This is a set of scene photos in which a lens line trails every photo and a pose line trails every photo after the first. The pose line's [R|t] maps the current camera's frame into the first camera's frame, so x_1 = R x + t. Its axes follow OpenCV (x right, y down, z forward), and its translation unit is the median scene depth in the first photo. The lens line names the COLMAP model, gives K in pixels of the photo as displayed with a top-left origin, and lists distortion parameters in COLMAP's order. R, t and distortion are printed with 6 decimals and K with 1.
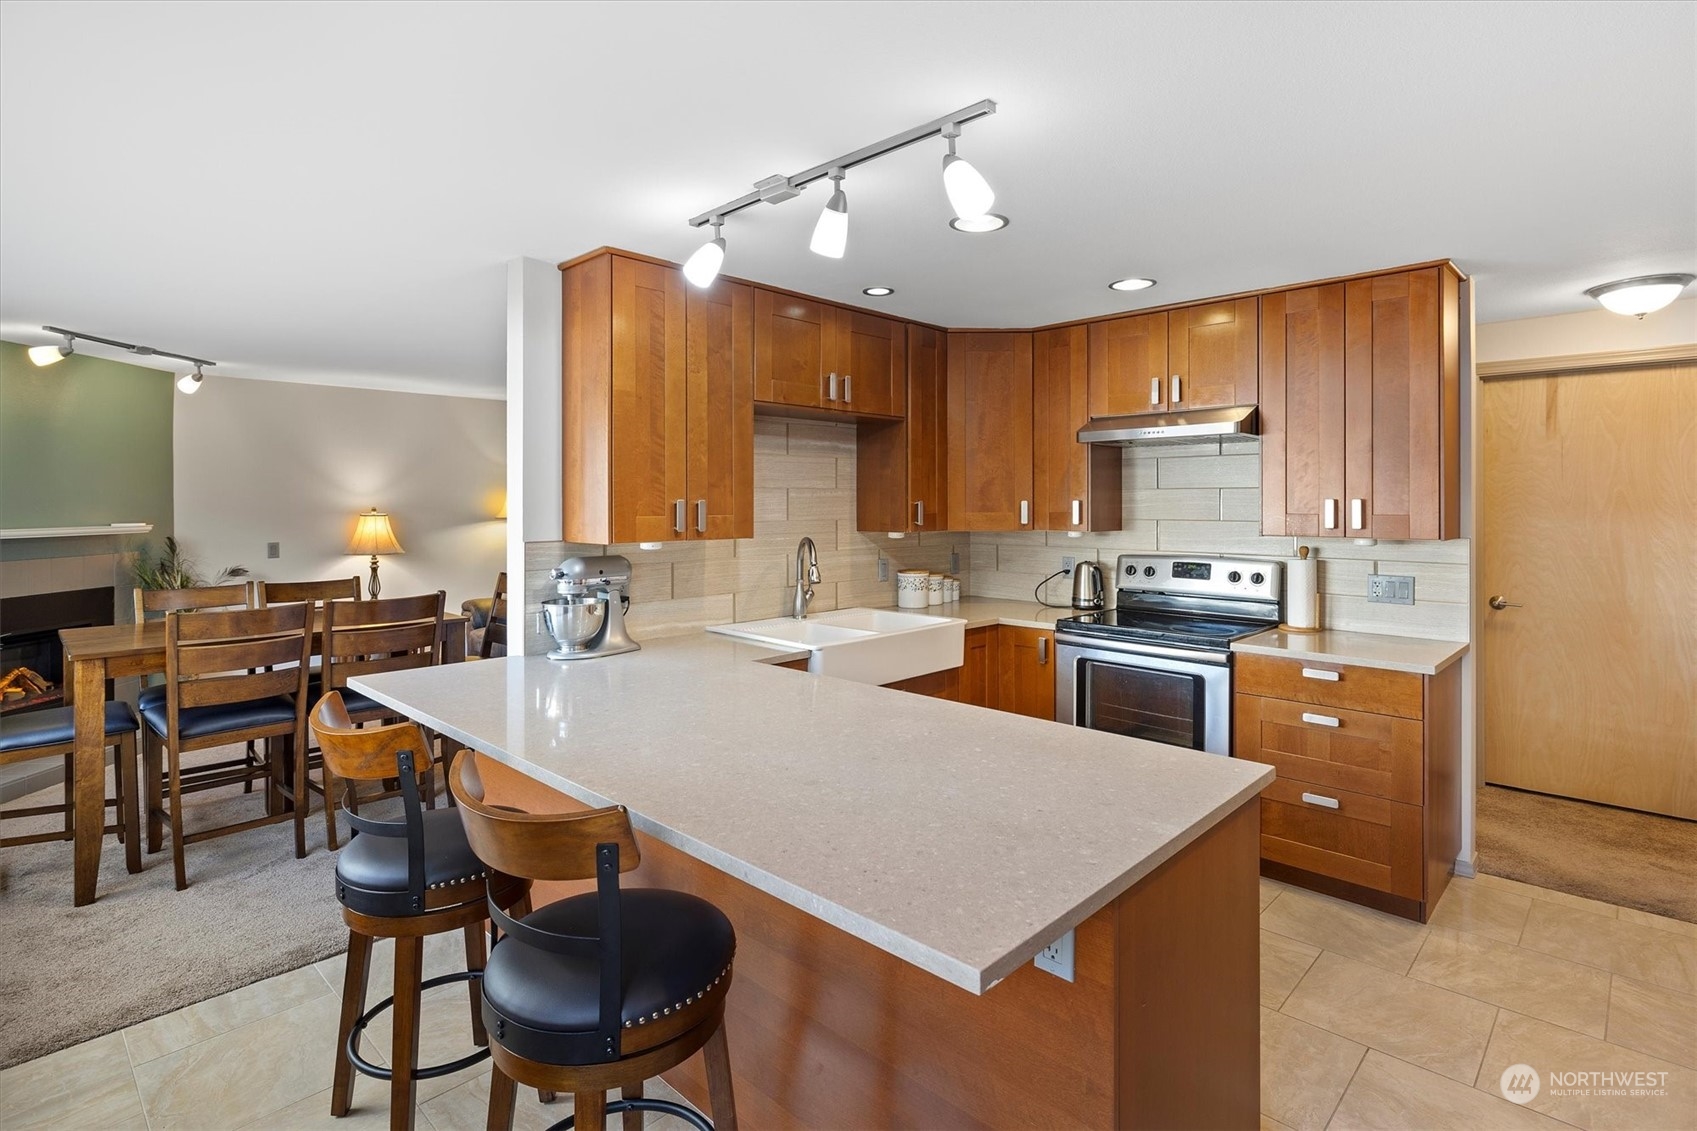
lens RADIAL K [[857.6, 0, 850.0], [0, 857.6, 502.1], [0, 0, 1]] dist [-0.000784, 0.000151]
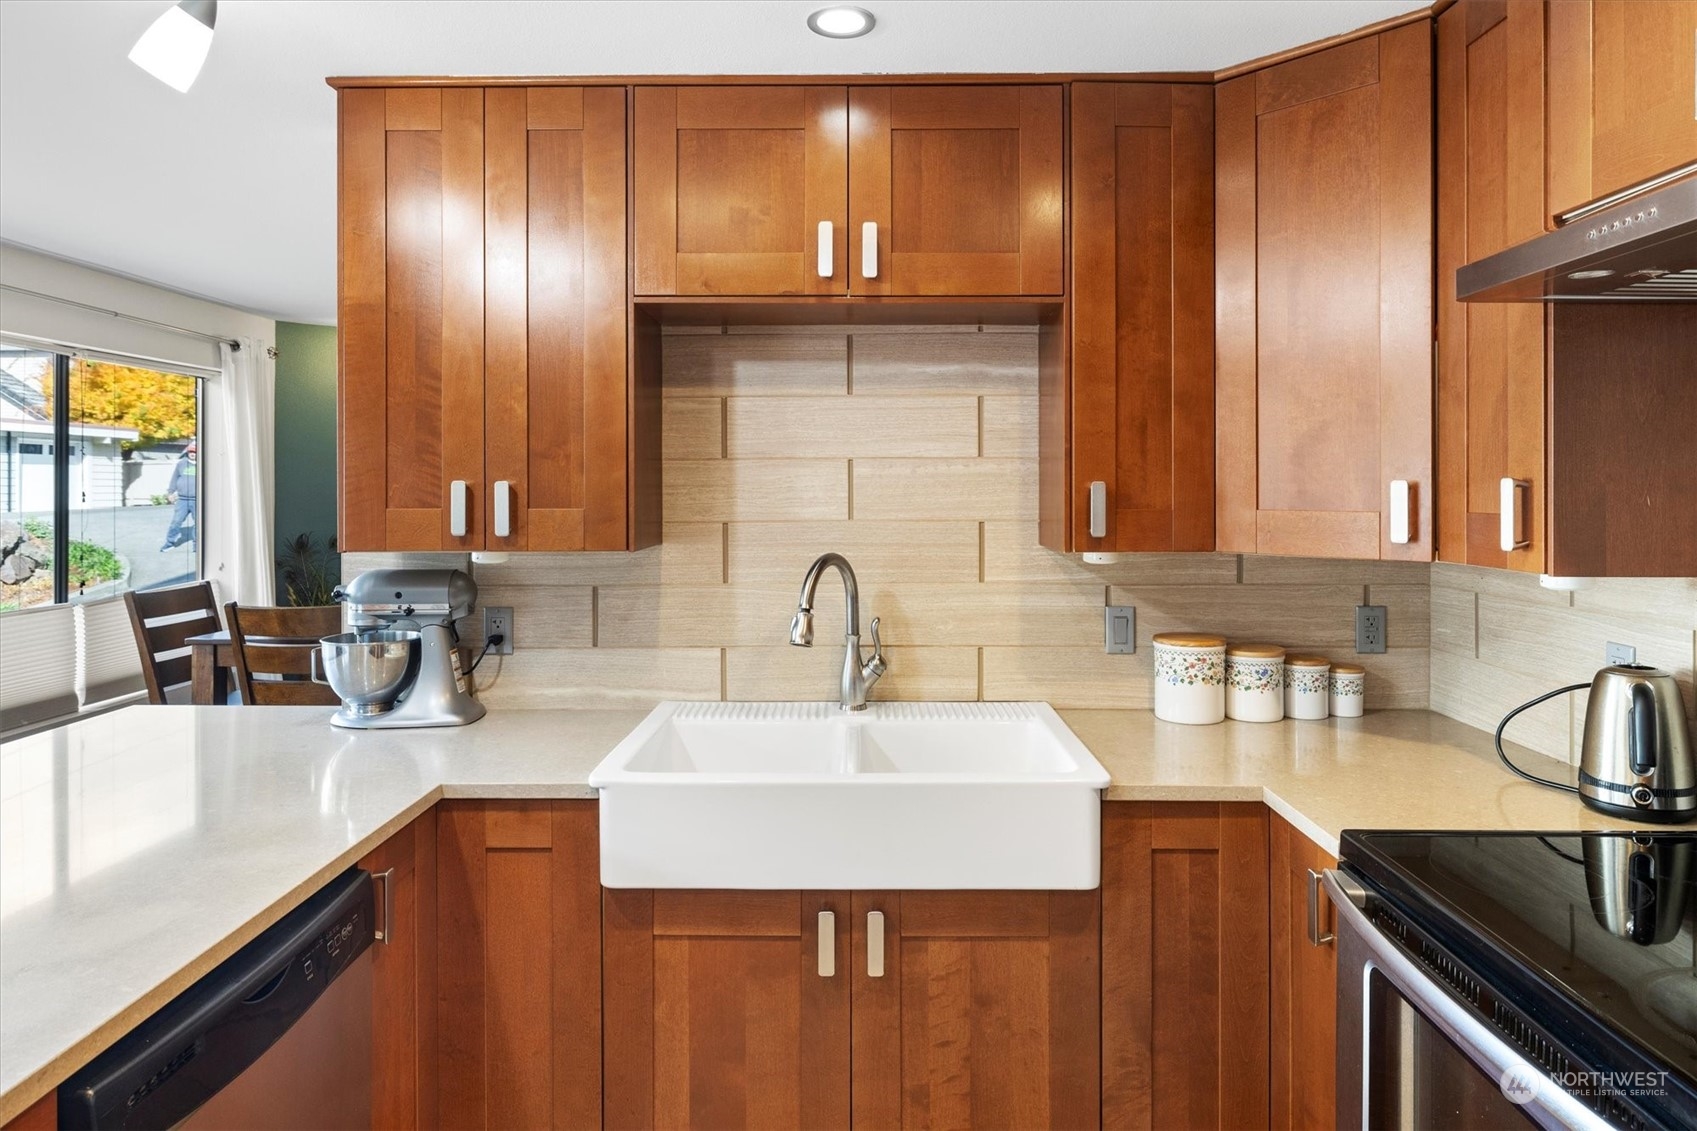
lens RADIAL K [[1053.9, 0, 854.7], [0, 1053.9, 484.1], [0, 0, 1]] dist [-0.000348, -0.000125]
pose [[0.686234, -0.002420, -0.727377, 0.403288], [-0.000026, 0.999994, -0.003352, 0.001807], [0.727381, 0.002319, 0.686230, 0.563176]]
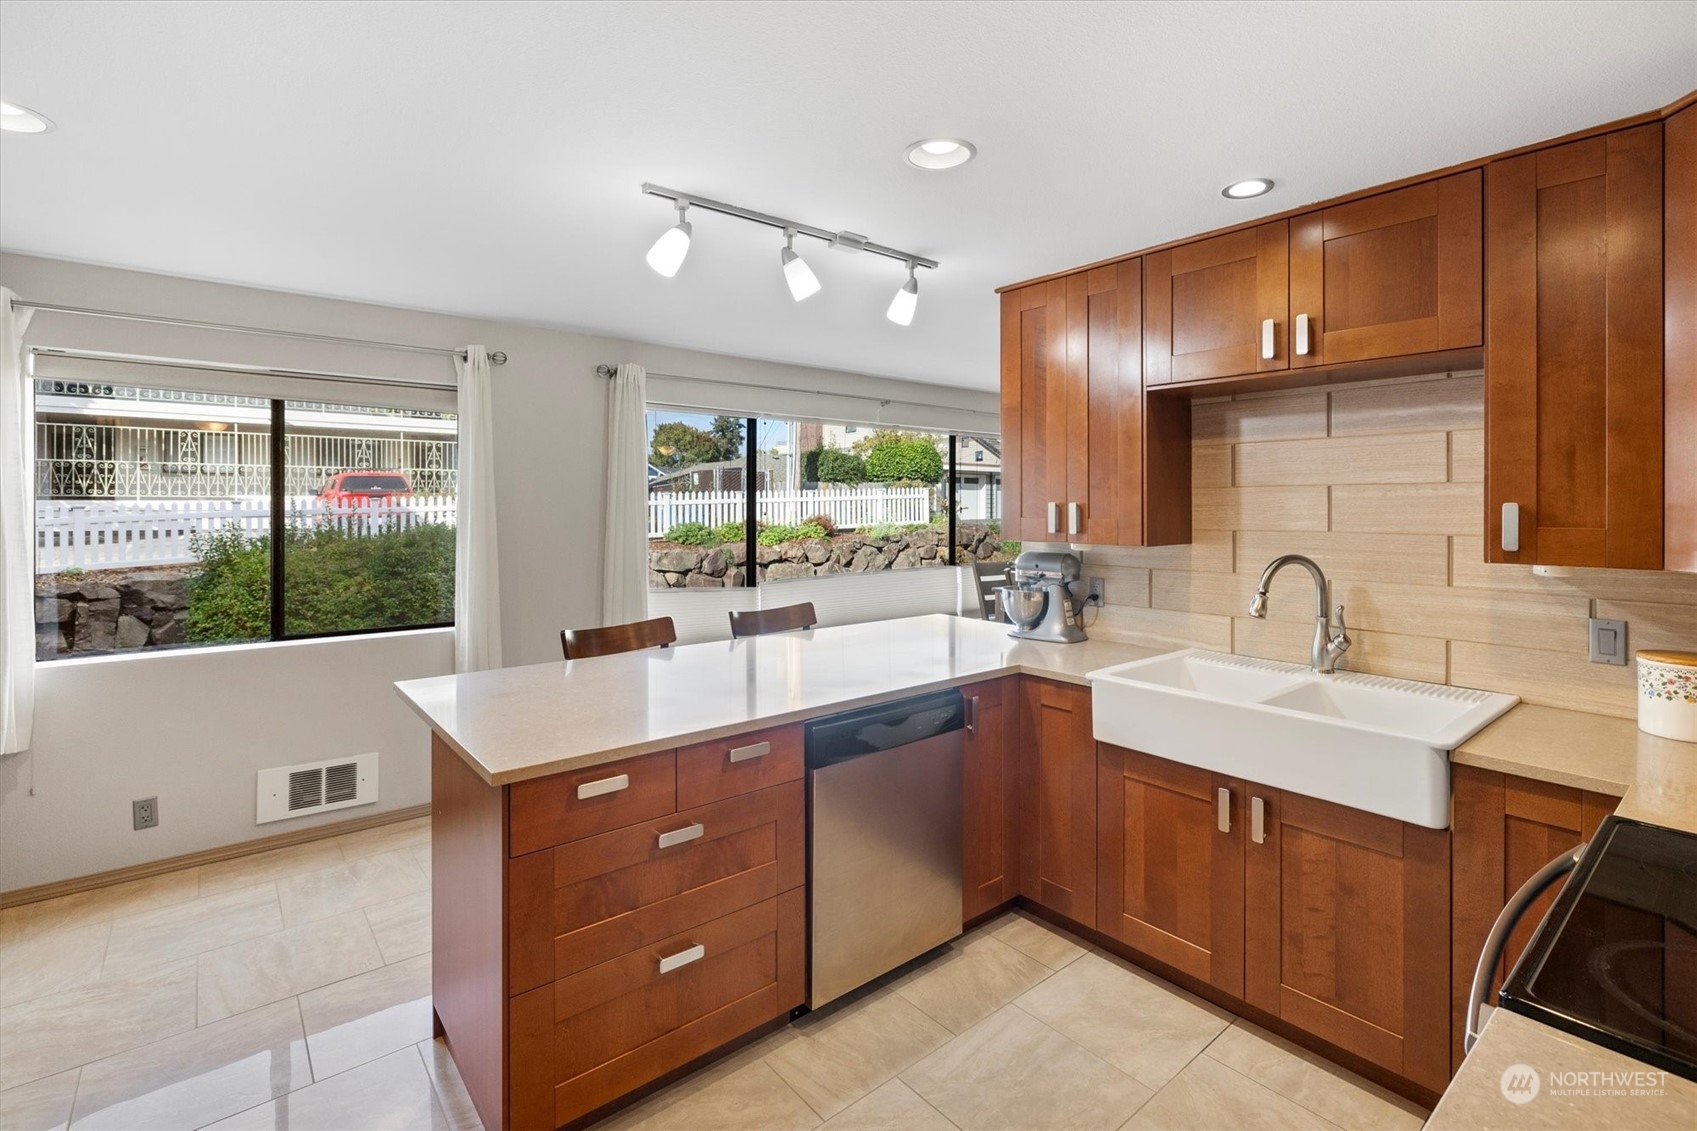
lens RADIAL K [[783.7, 0, 851.6], [0, 783.7, 504.5], [0, 0, 1]] dist [-0.000884, 0.000390]
pose [[-0.112389, 0.000266, -0.993664, 0.610171], [-0.002463, 0.999997, 0.000547, 0.000345], [0.993661, 0.002509, -0.112388, 0.691489]]
